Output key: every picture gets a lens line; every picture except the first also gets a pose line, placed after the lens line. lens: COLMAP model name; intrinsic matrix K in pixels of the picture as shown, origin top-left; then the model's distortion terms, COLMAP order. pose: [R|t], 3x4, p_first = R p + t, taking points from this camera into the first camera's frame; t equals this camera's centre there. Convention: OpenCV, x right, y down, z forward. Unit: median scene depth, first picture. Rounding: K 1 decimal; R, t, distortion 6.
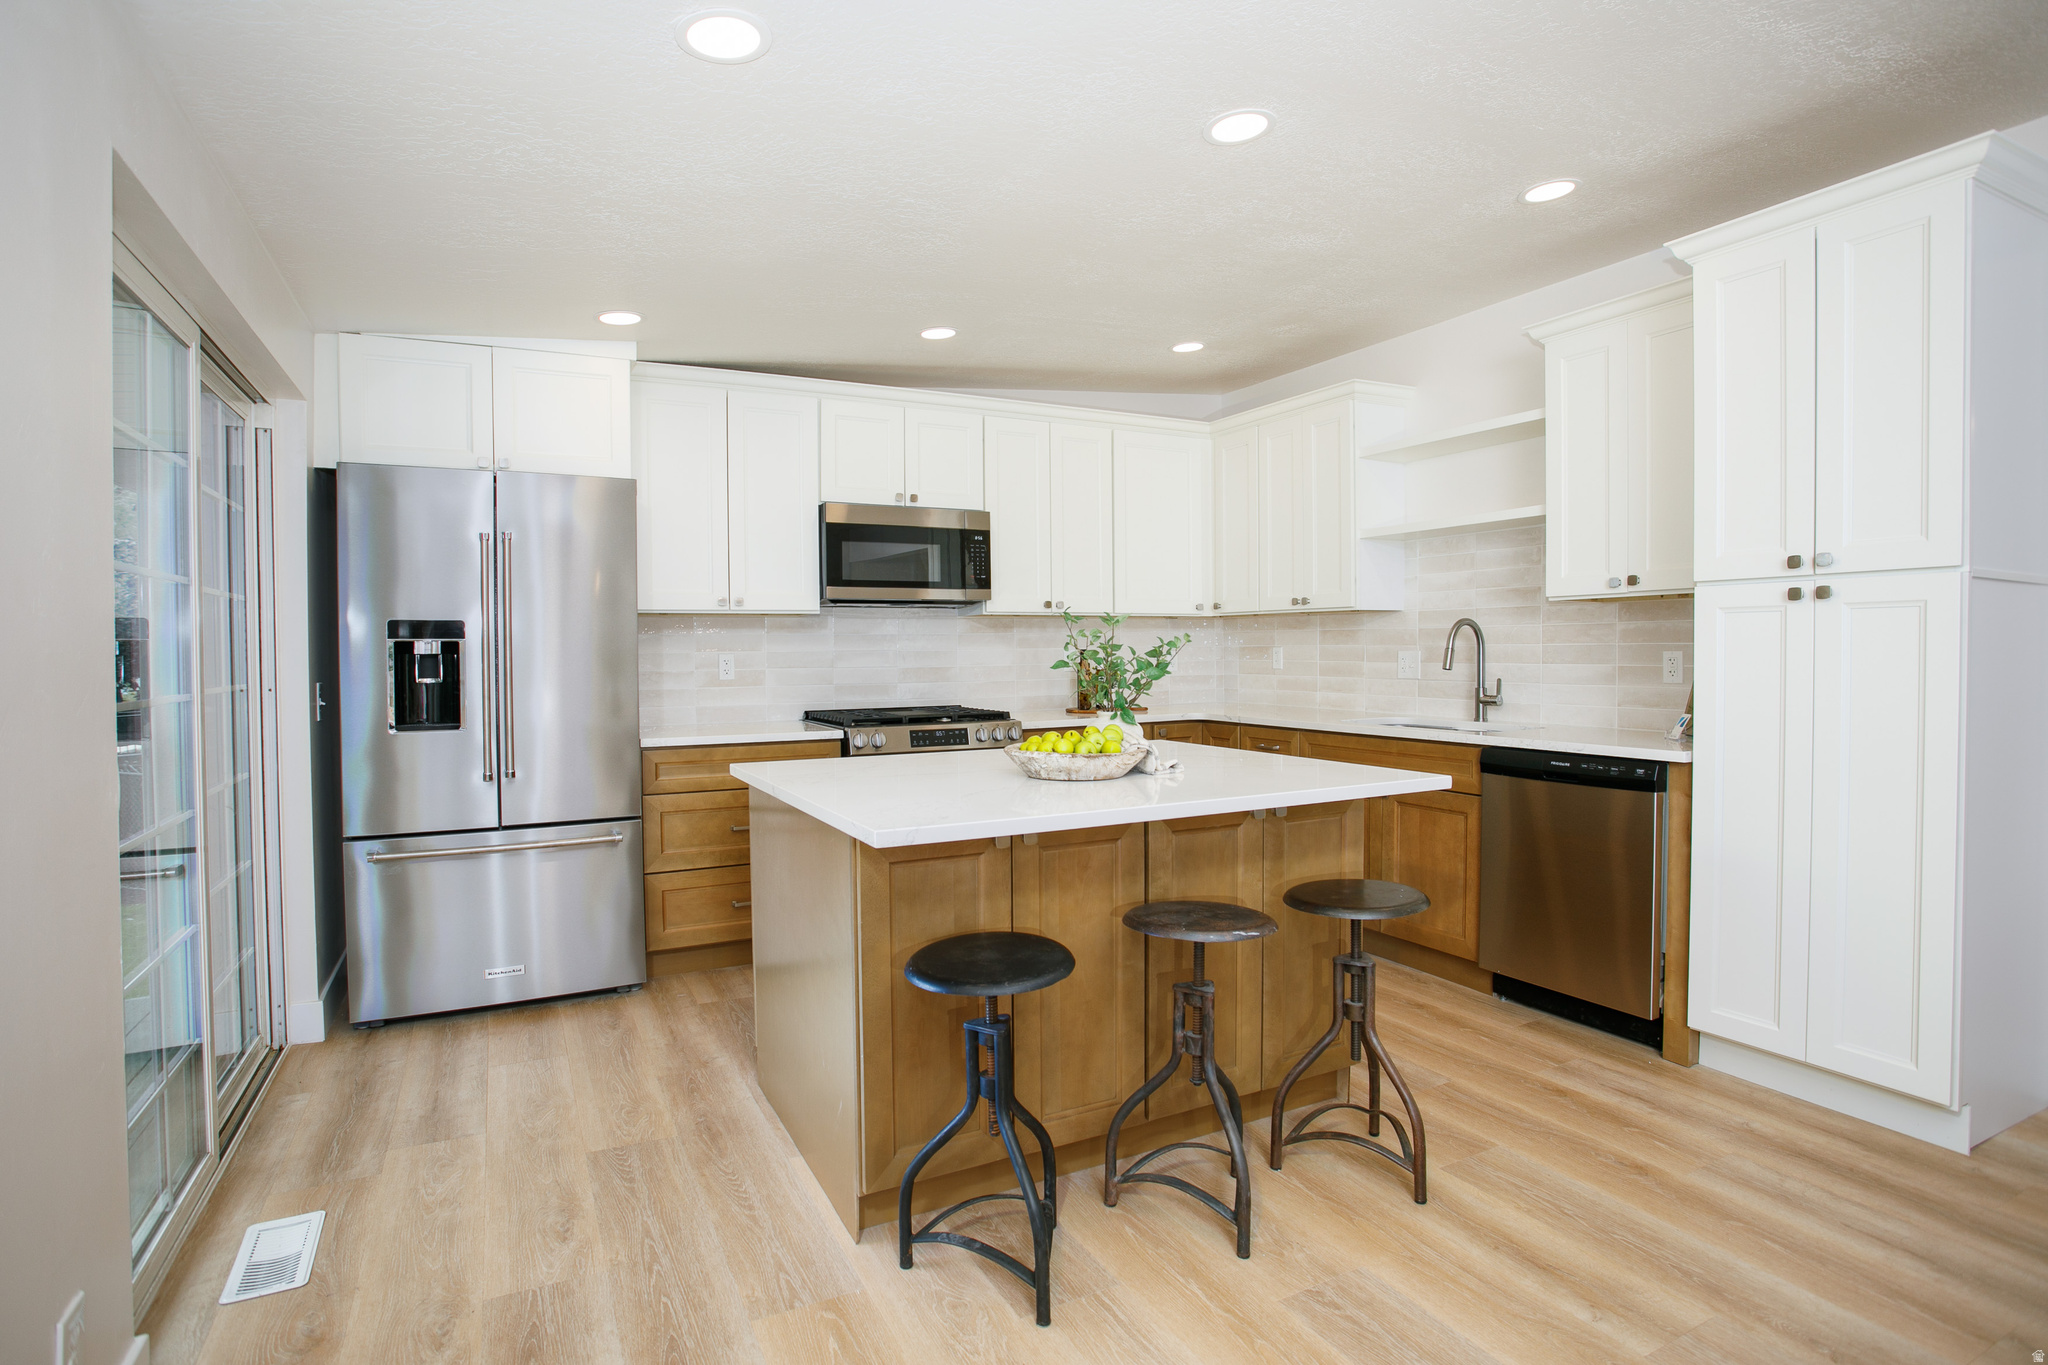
lens RADIAL K [[1045.5, 0, 1016.3], [0, 1045.5, 657.2], [0, 0, 1]] dist [-0.089183, 0.055260]
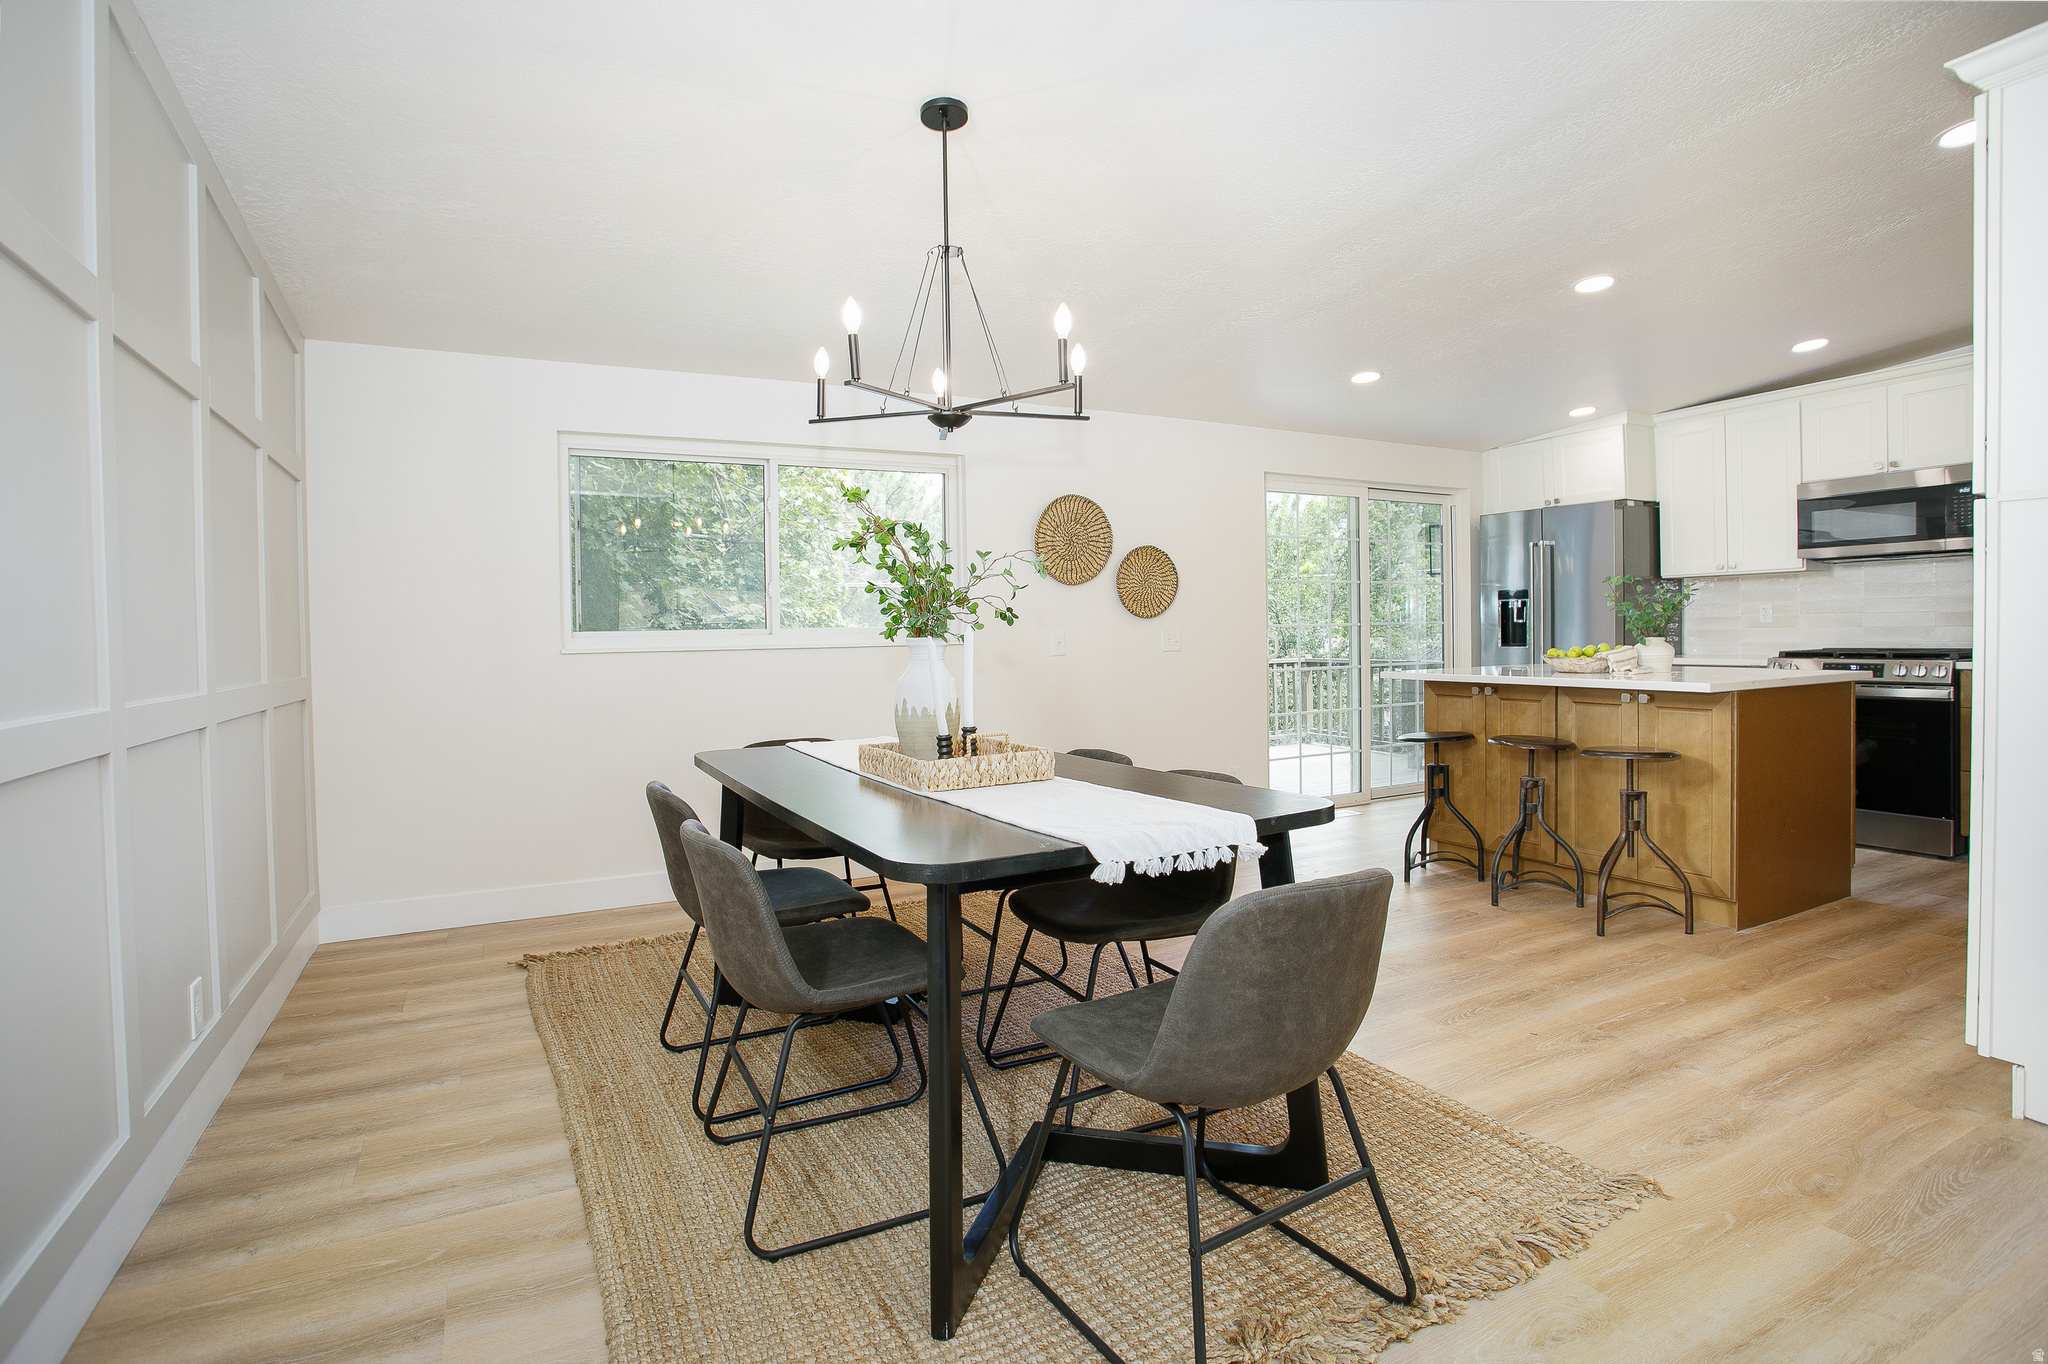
lens RADIAL K [[1045.5, 0, 1016.3], [0, 1045.5, 656.7], [0, 0, 1]] dist [-0.089183, 0.055260]
pose [[-0.002499, 0.030894, -0.999520, 1.057487], [0.007009, 0.999499, 0.030876, 0.018405], [0.999972, -0.006929, -0.002714, 0.041170]]
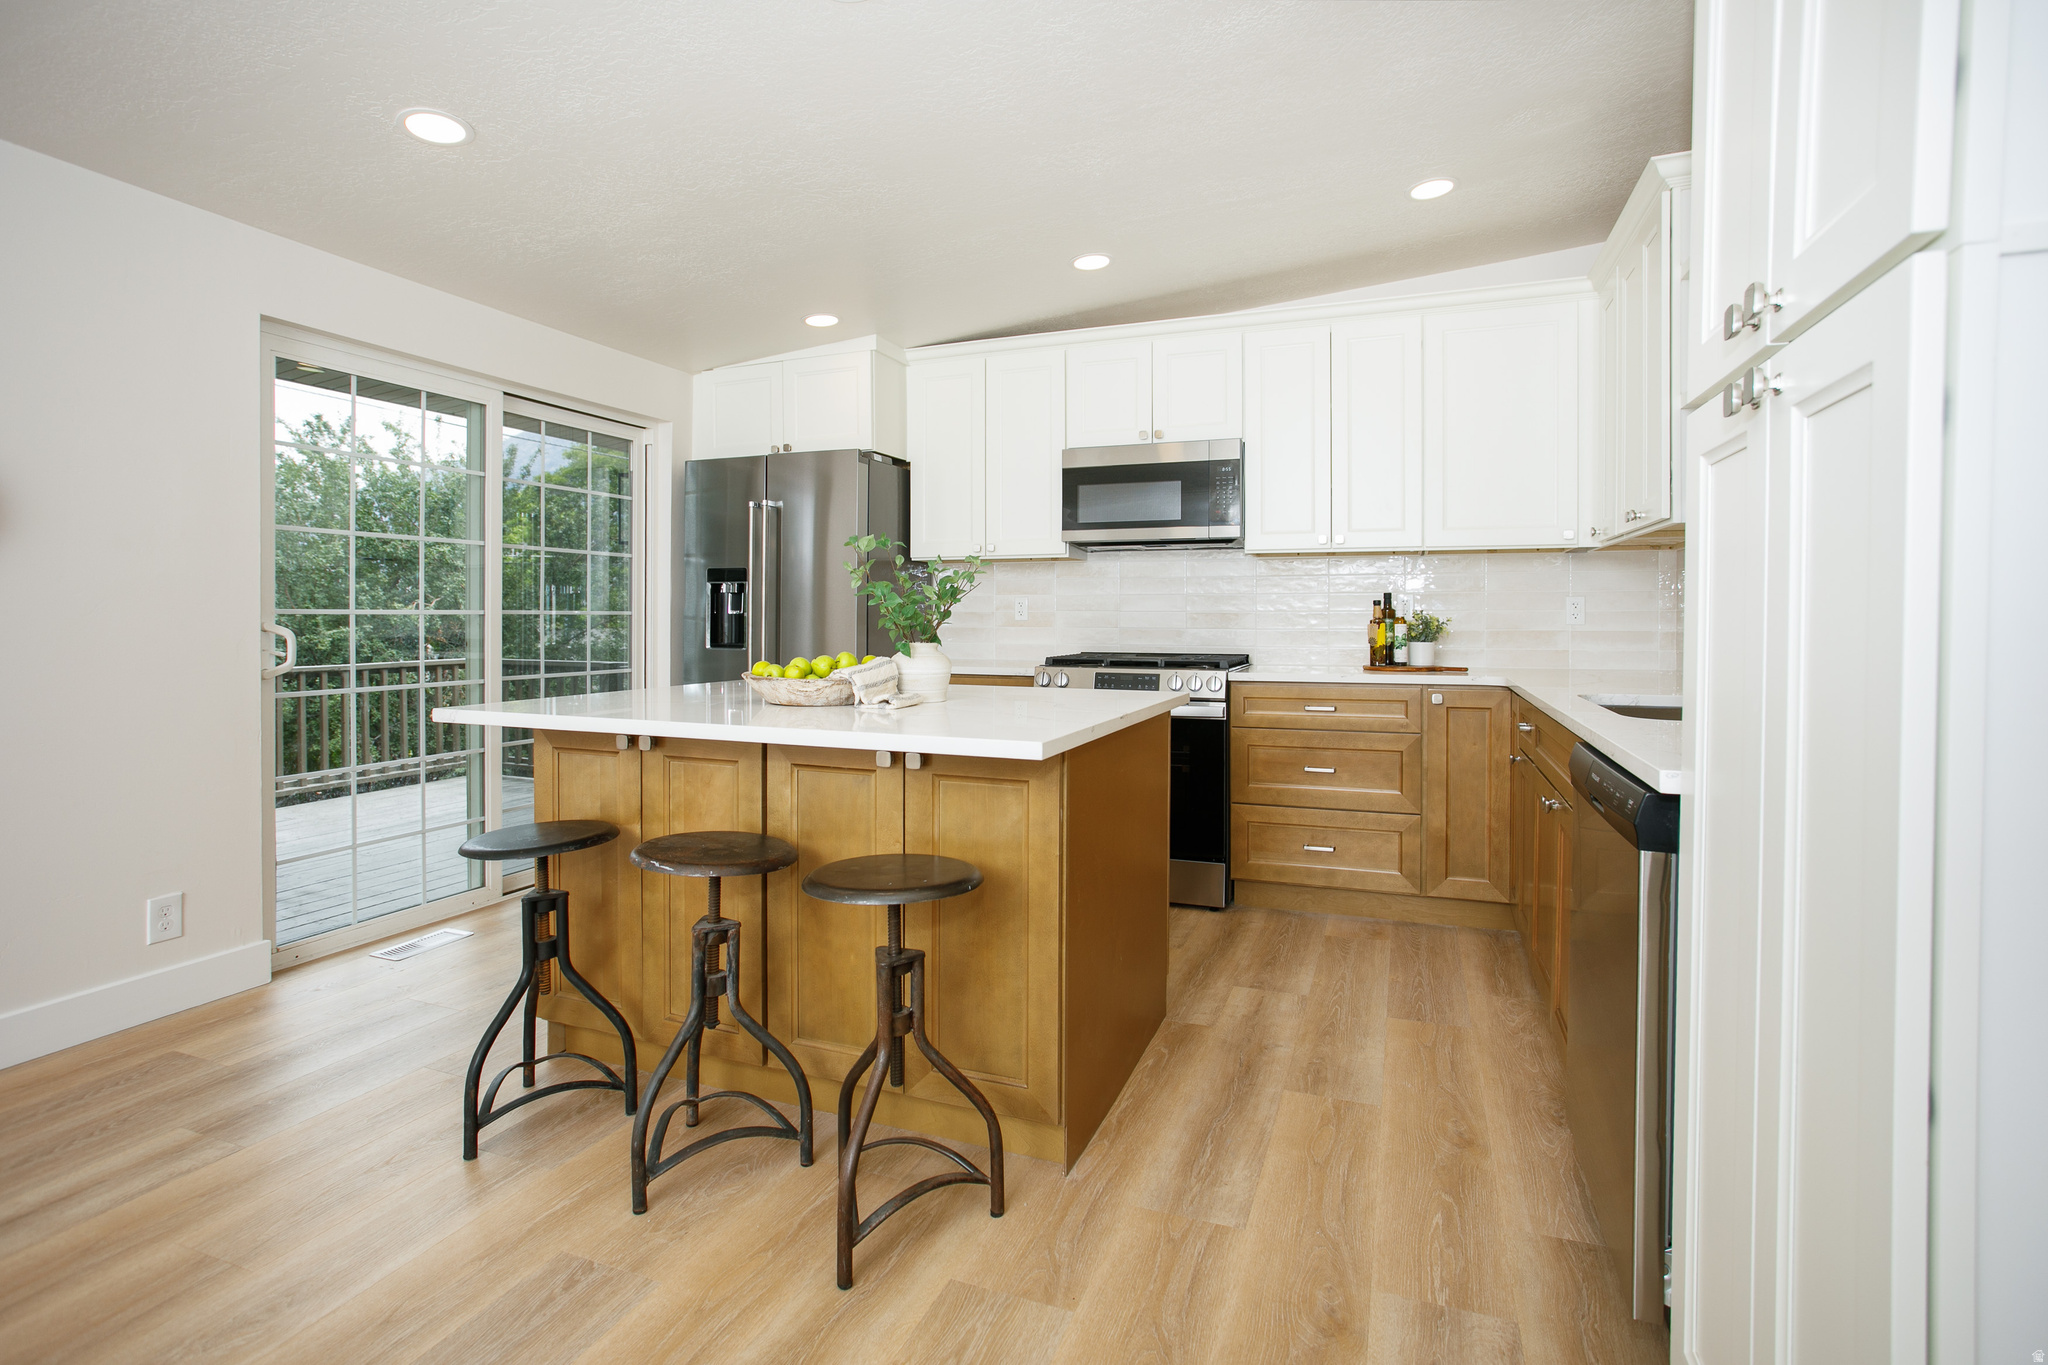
lens RADIAL K [[1005.0, 0, 1032.4], [0, 1005.0, 609.6], [0, 0, 1]] dist [-0.061585, 0.023400]
pose [[0.652325, 0.004025, -0.757929, 0.547166], [-0.015721, 0.999843, -0.008221, 0.019174], [0.757777, 0.017278, 0.652285, 0.328338]]
